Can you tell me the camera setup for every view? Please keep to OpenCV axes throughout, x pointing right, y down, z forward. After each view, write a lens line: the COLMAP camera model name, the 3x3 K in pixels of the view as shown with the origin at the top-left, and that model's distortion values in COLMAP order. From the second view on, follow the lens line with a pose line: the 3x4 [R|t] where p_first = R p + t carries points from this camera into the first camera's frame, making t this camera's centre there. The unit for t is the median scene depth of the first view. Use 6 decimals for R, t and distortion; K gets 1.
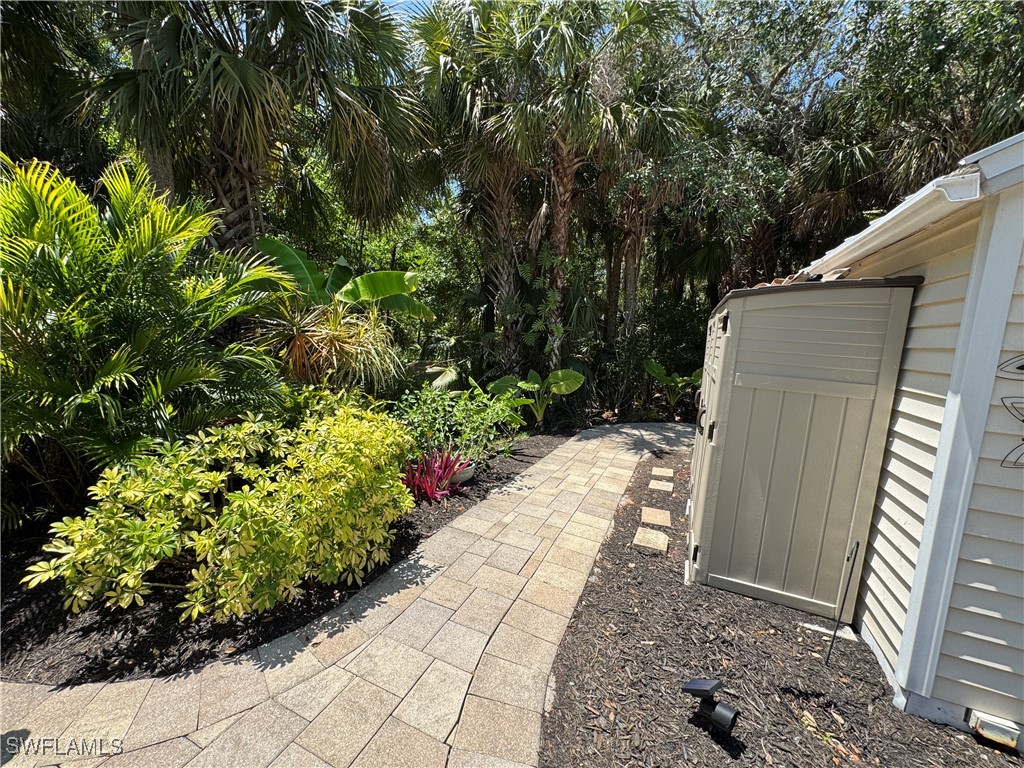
lens RADIAL K [[407.7, 0, 506.6], [0, 407.7, 380.6], [0, 0, 1]] dist [-0.007282, 0.001406]
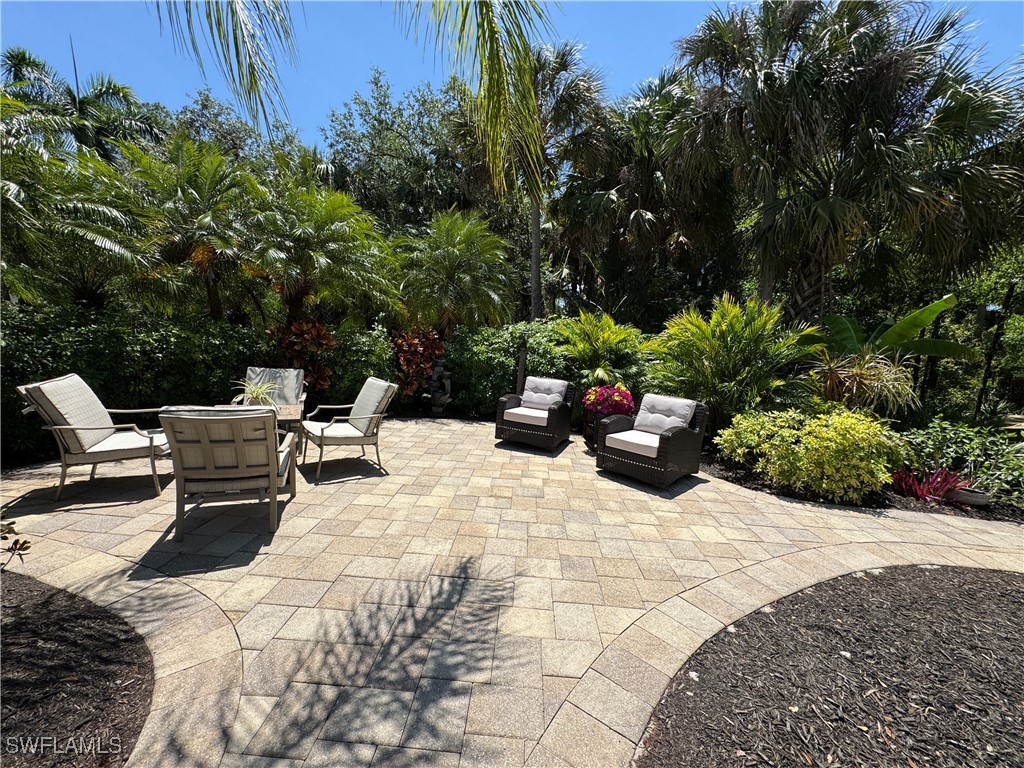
lens RADIAL K [[407.7, 0, 514.2], [0, 407.7, 382.2], [0, 0, 1]] dist [-0.007282, 0.001406]
pose [[0.359380, 0.069471, -0.930602, 0.515825], [-0.163900, 0.986423, 0.010343, 0.113025], [0.918685, 0.148809, 0.365887, -0.722721]]
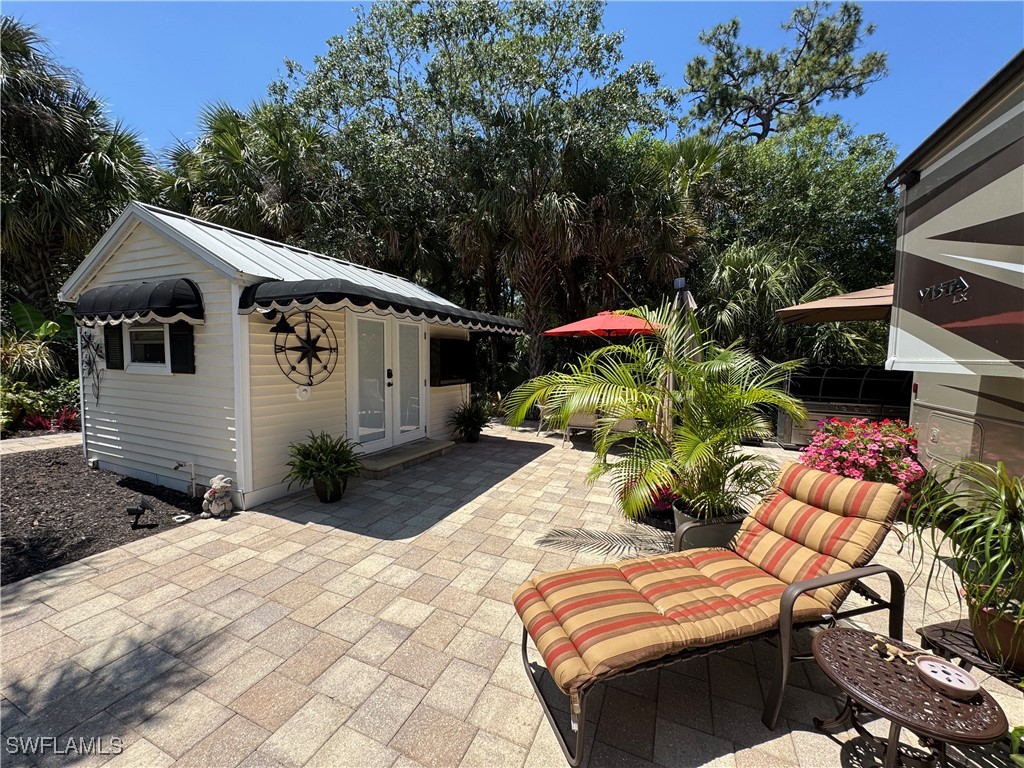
lens RADIAL K [[407.7, 0, 511.8], [0, 407.7, 386.6], [0, 0, 1]] dist [-0.007282, 0.001406]
pose [[0.998958, -0.043587, 0.013500, 1.972800], [0.044136, 0.998080, -0.043448, 0.242584], [-0.011580, 0.043998, 0.998964, -0.970003]]
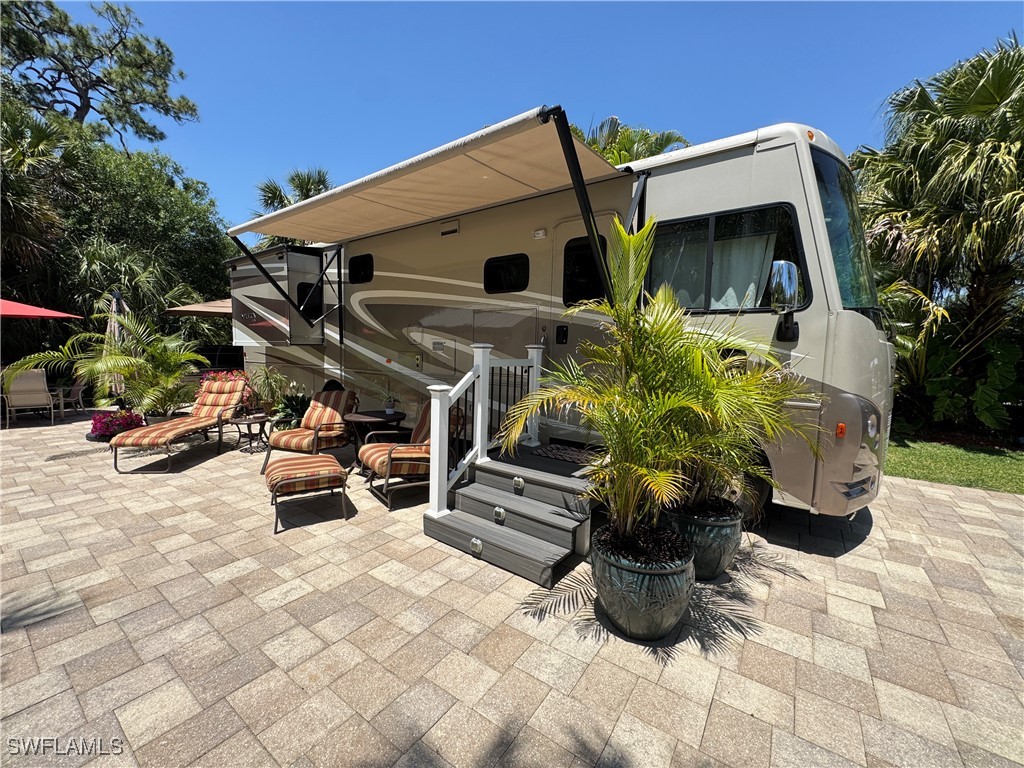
lens RADIAL K [[407.7, 0, 508.7], [0, 407.7, 384.4], [0, 0, 1]] dist [-0.007282, 0.001406]
pose [[0.197305, -0.146658, 0.969310, 0.965874], [0.118969, 0.985021, 0.124819, 0.311459], [-0.973097, 0.090690, 0.211798, -1.958092]]
